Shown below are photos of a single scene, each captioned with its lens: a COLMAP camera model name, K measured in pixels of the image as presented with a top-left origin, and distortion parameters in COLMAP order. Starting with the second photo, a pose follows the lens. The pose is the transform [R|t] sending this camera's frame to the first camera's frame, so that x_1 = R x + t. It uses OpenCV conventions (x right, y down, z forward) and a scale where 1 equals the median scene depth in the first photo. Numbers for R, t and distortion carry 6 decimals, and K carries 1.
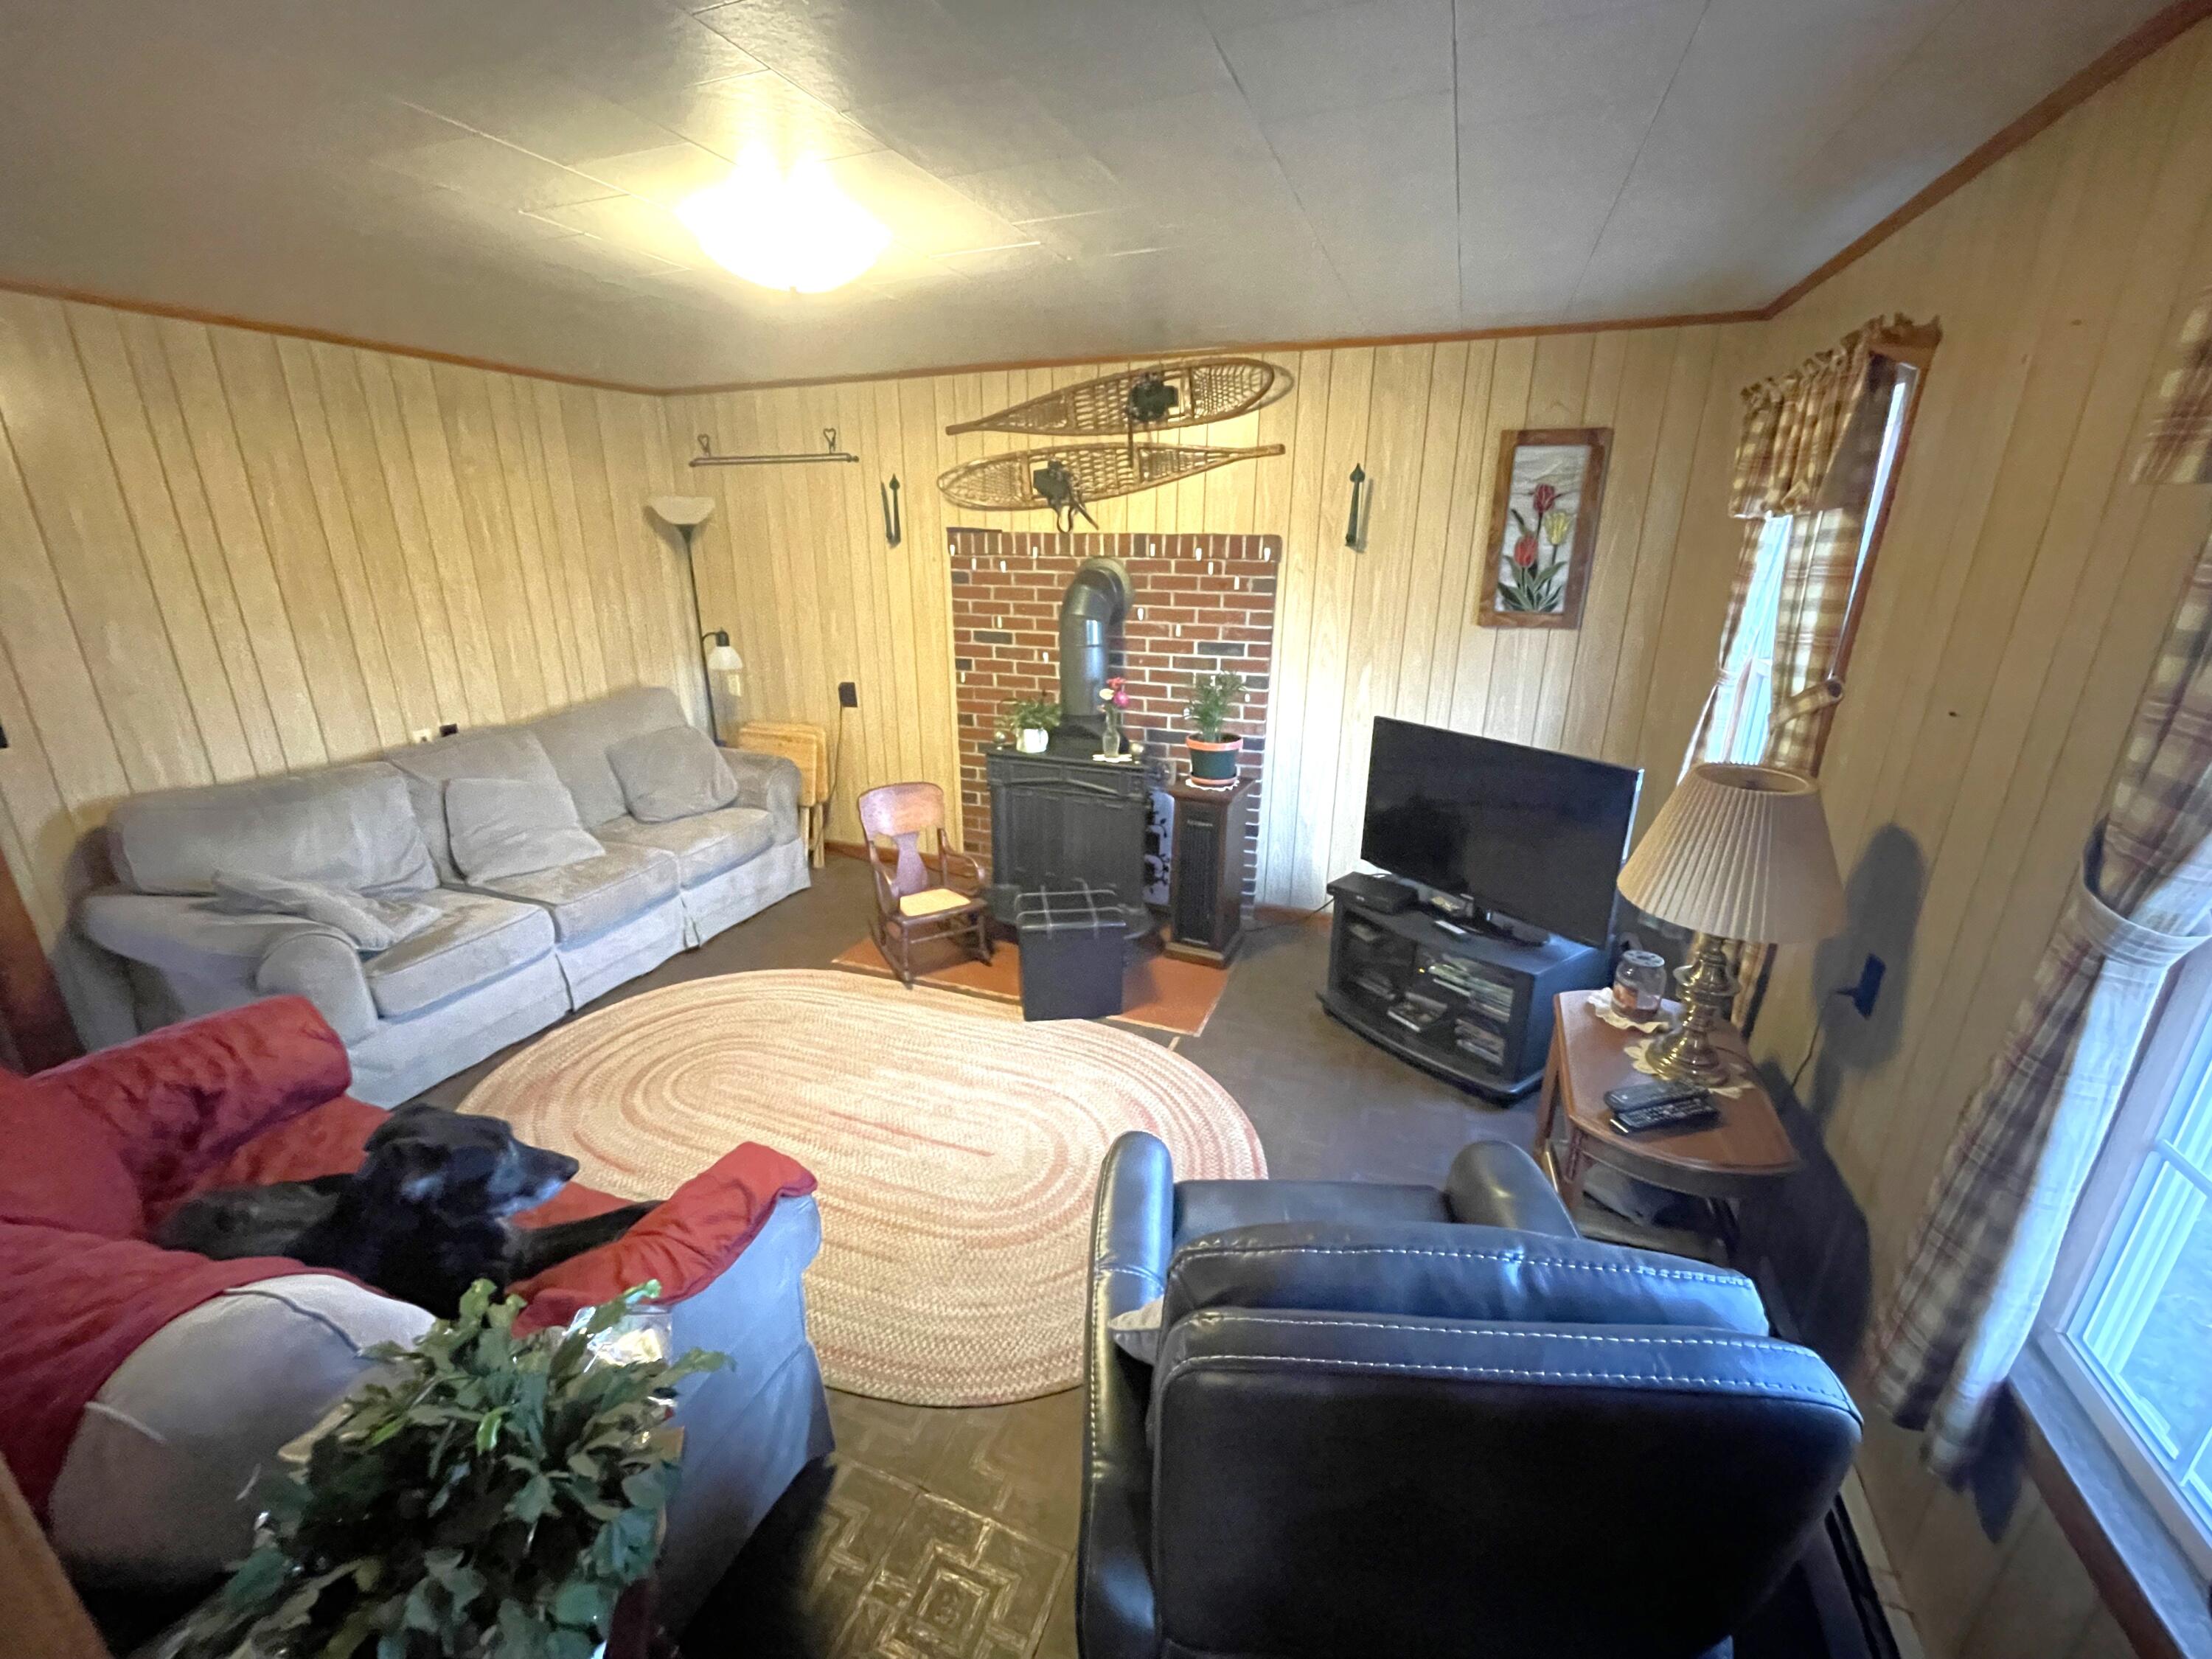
lens RADIAL K [[891.8, 0, 1114.8], [0, 891.8, 832.4], [0, 0, 1]] dist [0.003414, 0.000045]
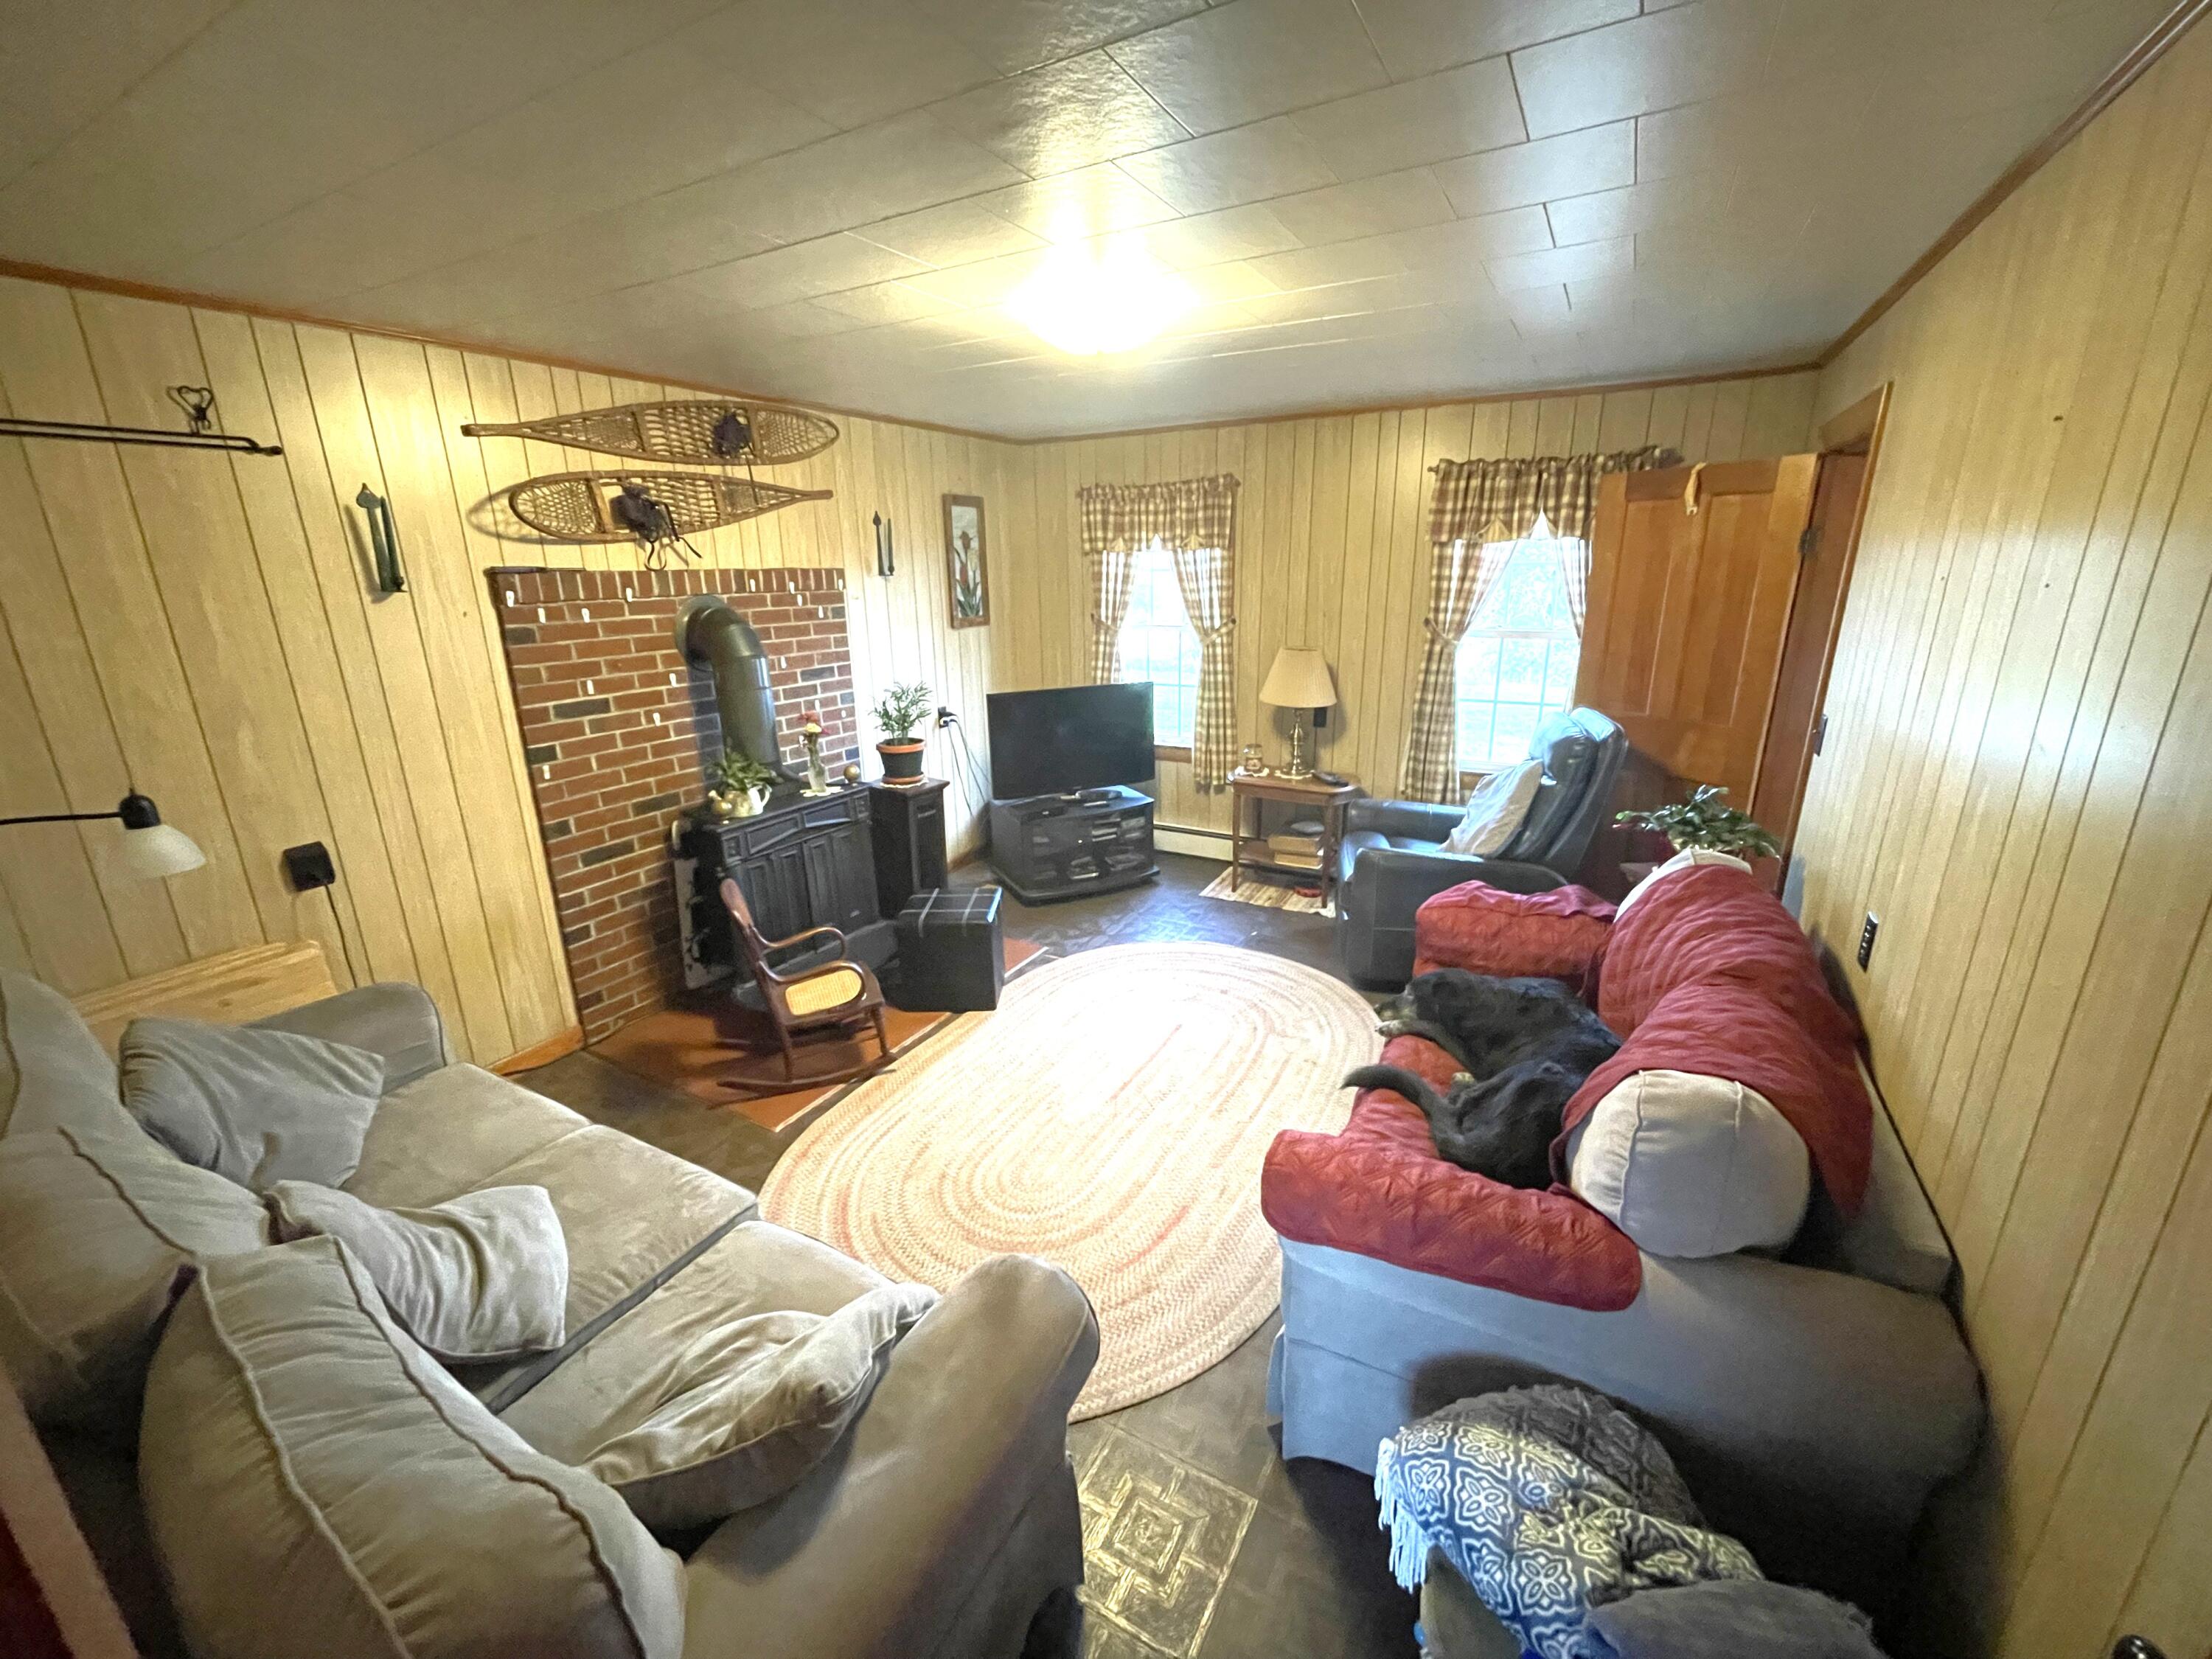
lens RADIAL K [[891.8, 0, 1114.8], [0, 891.8, 823.4], [0, 0, 1]] dist [0.003414, 0.000045]
pose [[0.149507, -0.285189, 0.946739, -0.896816], [0.333711, 0.915872, 0.223192, -0.162768], [-0.930744, 0.282568, 0.232100, 0.474034]]
